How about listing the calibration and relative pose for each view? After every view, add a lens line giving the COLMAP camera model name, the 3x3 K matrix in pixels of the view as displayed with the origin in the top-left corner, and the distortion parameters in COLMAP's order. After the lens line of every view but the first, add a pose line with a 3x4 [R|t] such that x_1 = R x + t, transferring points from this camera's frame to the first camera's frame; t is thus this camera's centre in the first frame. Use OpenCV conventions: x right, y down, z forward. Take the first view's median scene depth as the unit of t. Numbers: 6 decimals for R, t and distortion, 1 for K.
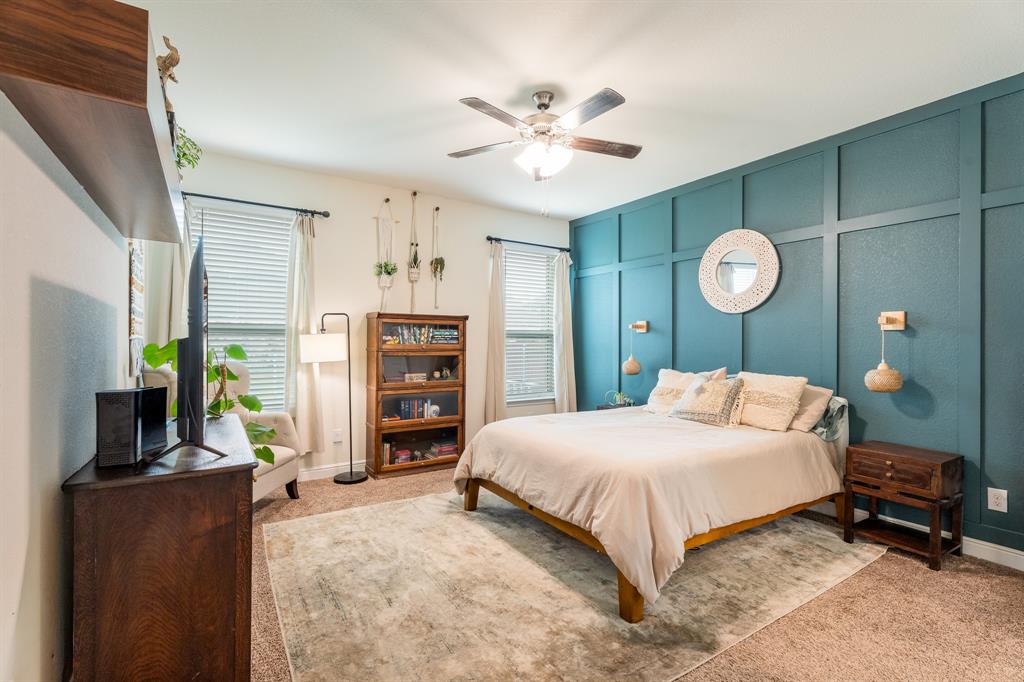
lens RADIAL K [[466.0, 0, 512.9], [0, 466.0, 354.1], [0, 0, 1]] dist [-0.000019, 0.000510]
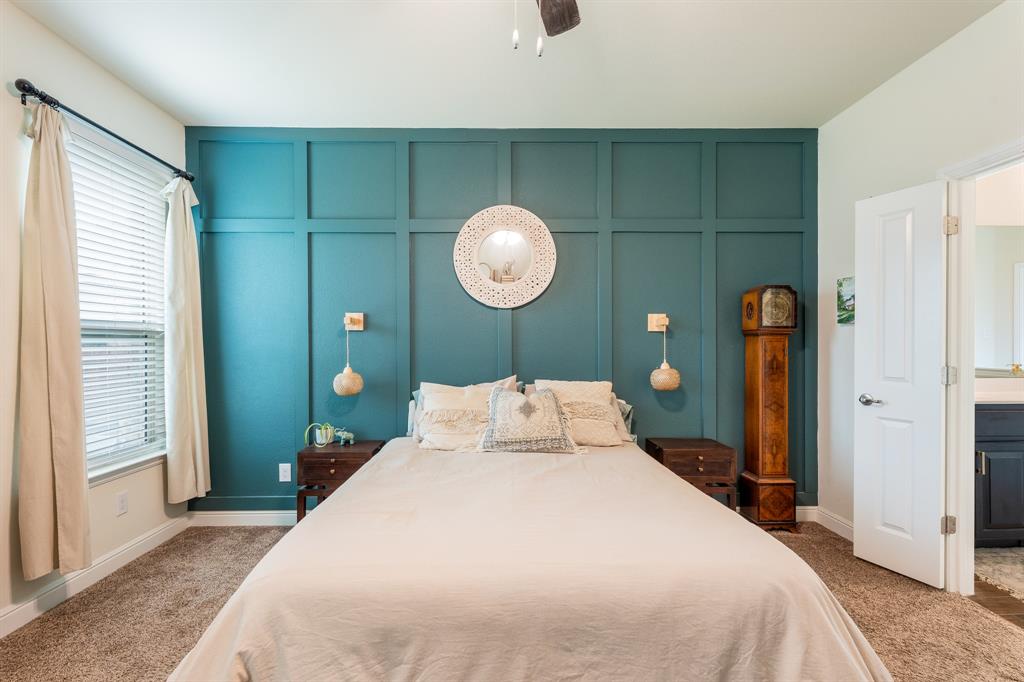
lens RADIAL K [[477.3, 0, 507.4], [0, 477.3, 348.4], [0, 0, 1]] dist [0.002266, 0.000406]
pose [[0.532016, -0.010474, 0.846670, -0.191513], [0.029599, 0.999542, -0.006234, -0.010283], [-0.846217, 0.028377, 0.532082, 0.473056]]
